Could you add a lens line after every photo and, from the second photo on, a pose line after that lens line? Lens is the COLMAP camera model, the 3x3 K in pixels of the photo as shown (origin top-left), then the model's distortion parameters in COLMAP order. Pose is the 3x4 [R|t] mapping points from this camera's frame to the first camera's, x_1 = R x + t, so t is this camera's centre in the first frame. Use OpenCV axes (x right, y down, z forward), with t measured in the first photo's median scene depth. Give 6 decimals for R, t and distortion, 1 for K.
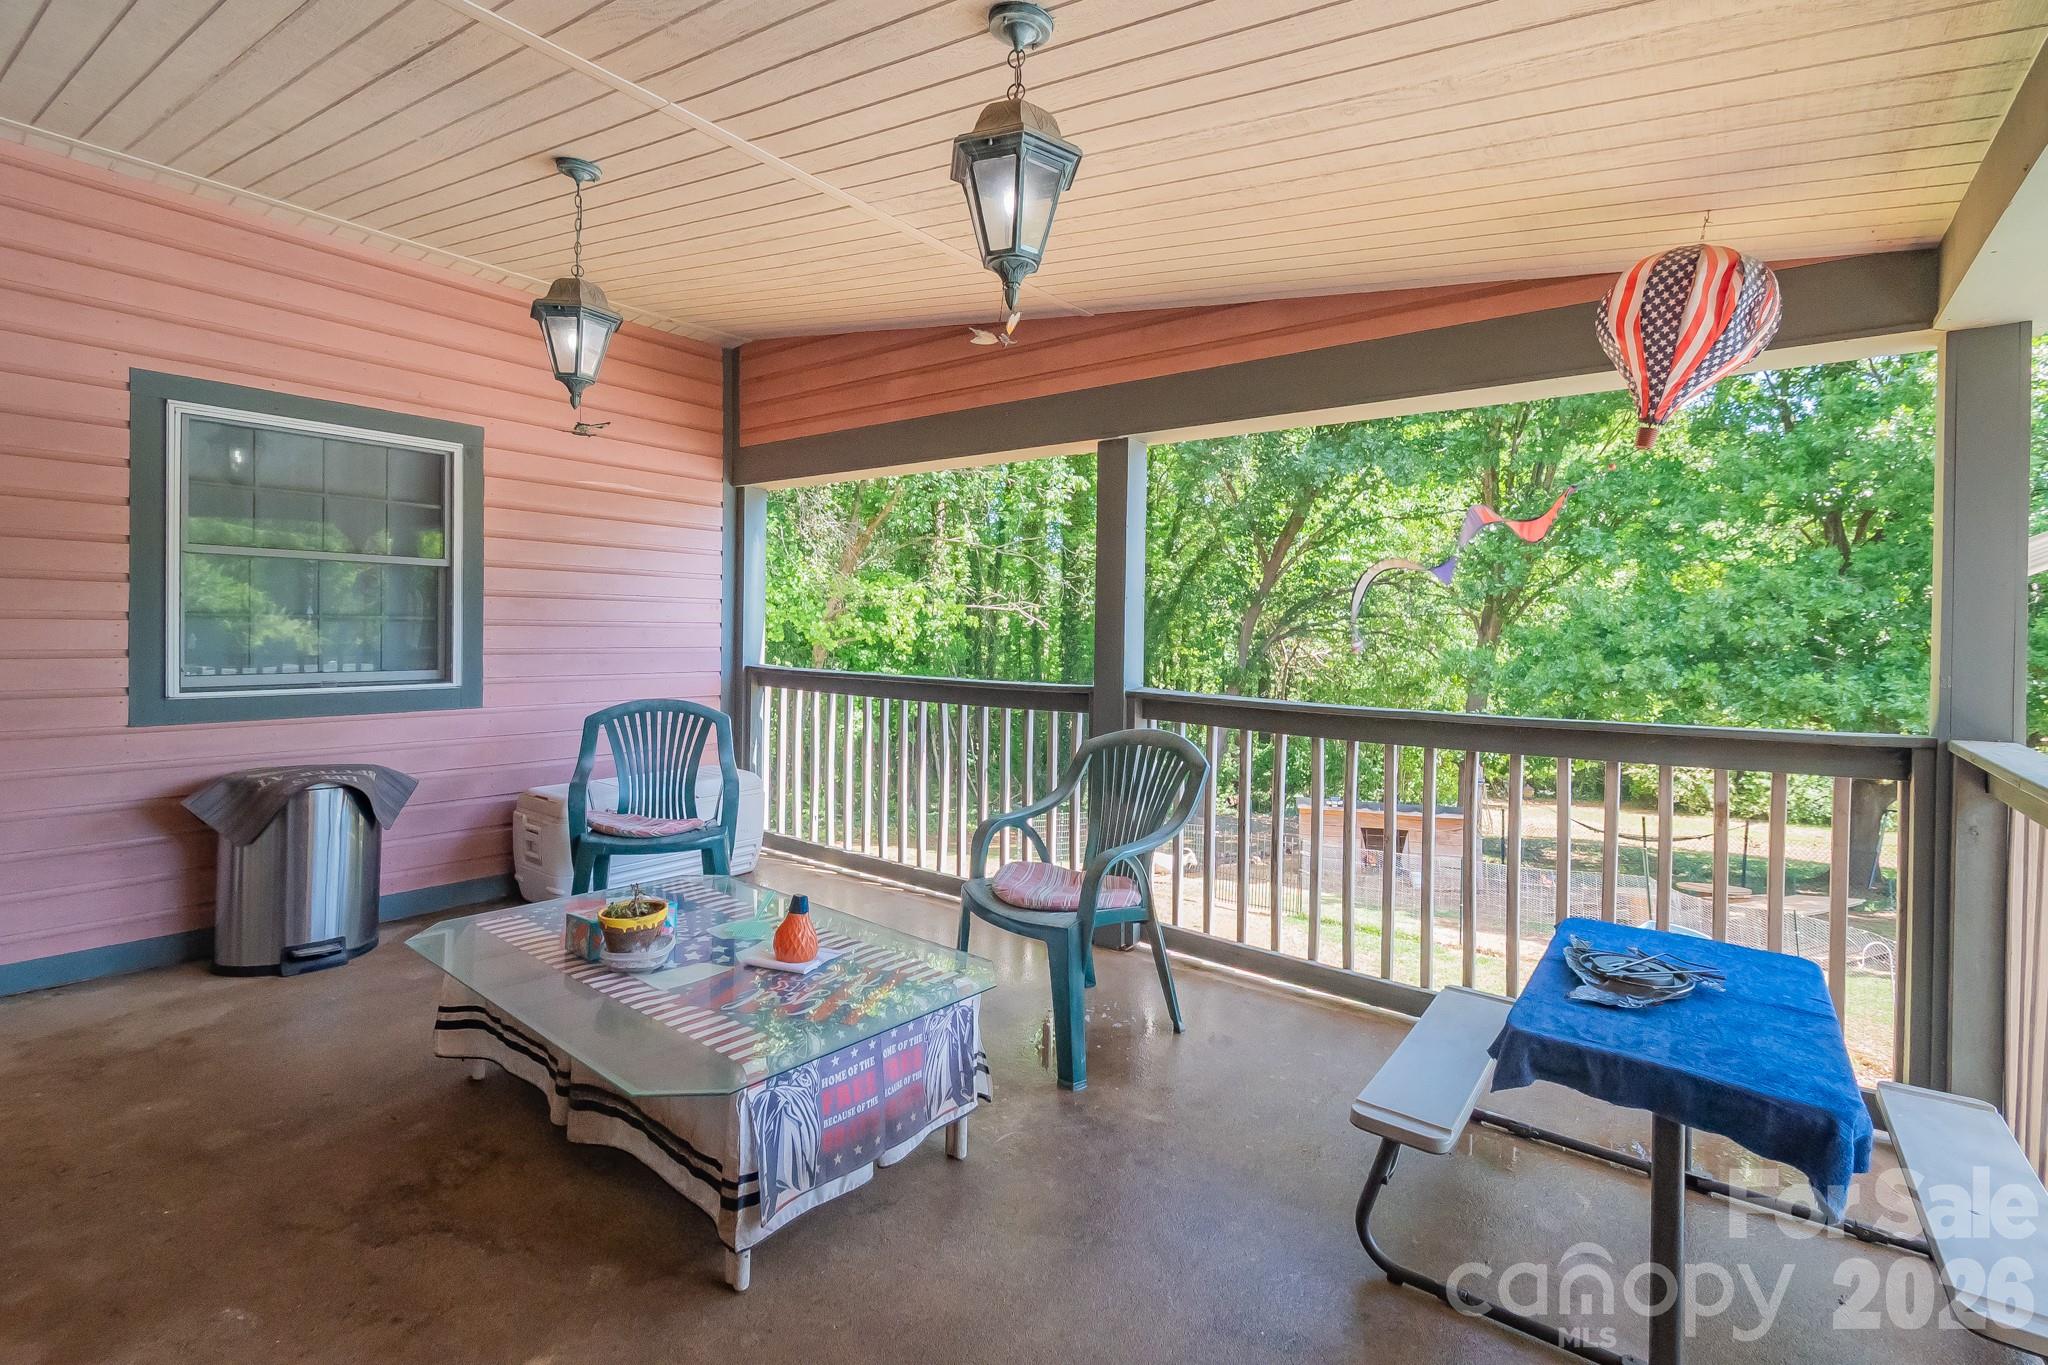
lens RADIAL K [[922.7, 0, 1022.7], [0, 922.7, 631.5], [0, 0, 1]] dist [0.000821, 0.000058]
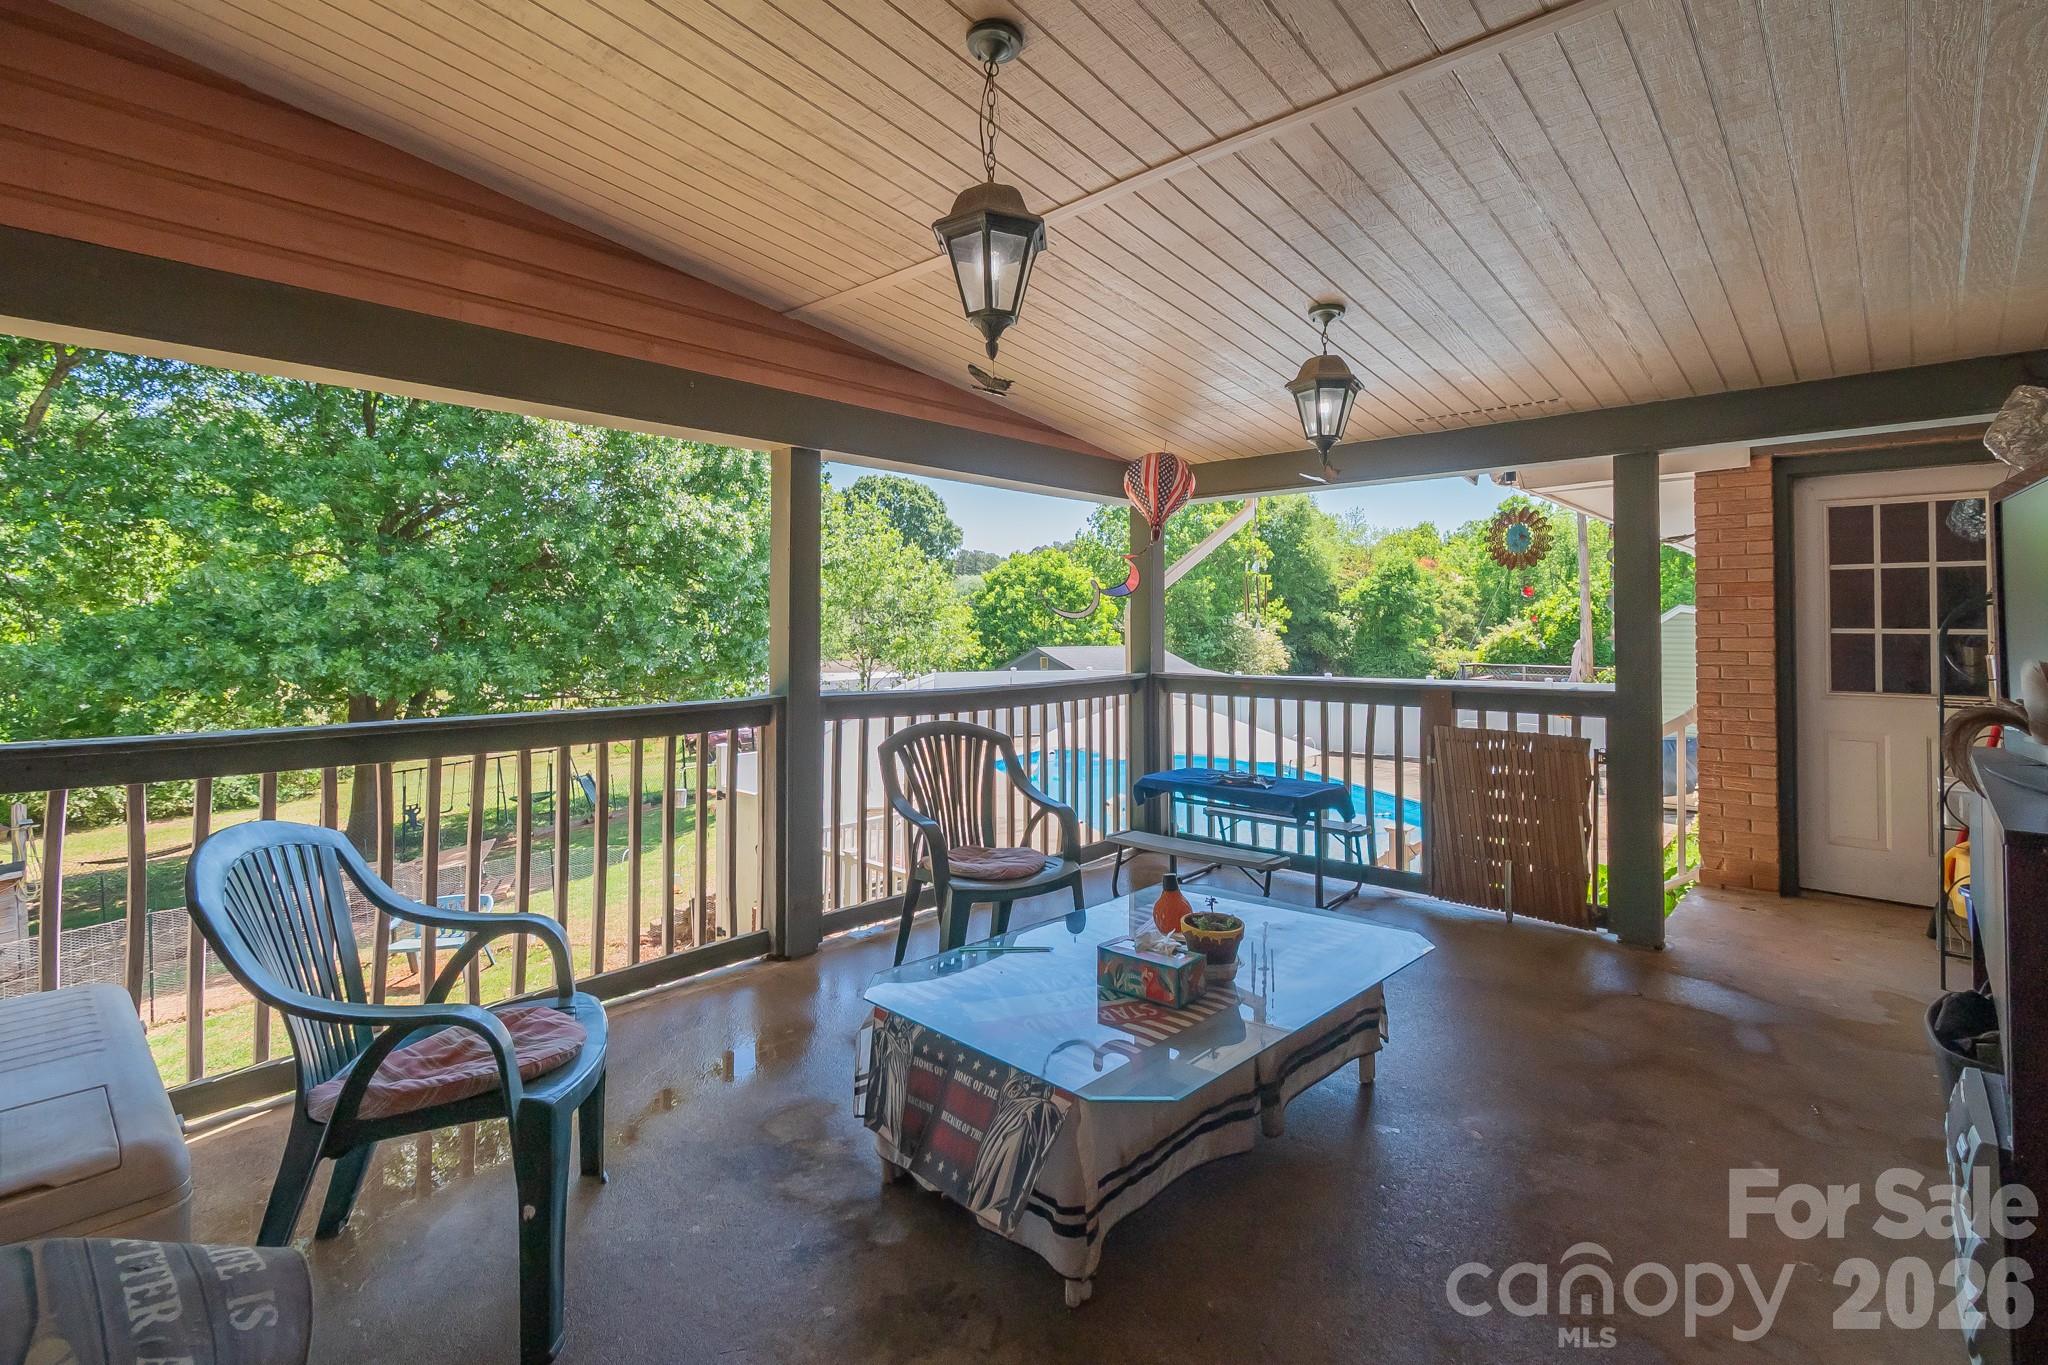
lens RADIAL K [[930.0, 0, 1029.0], [0, 930.0, 600.3], [0, 0, 1]] dist [0.000195, 0.000017]
pose [[0.077432, 0.005040, 0.996985, -0.232276], [0.007691, 0.999954, -0.005652, -0.008177], [-0.996968, 0.008105, 0.077389, 0.171597]]
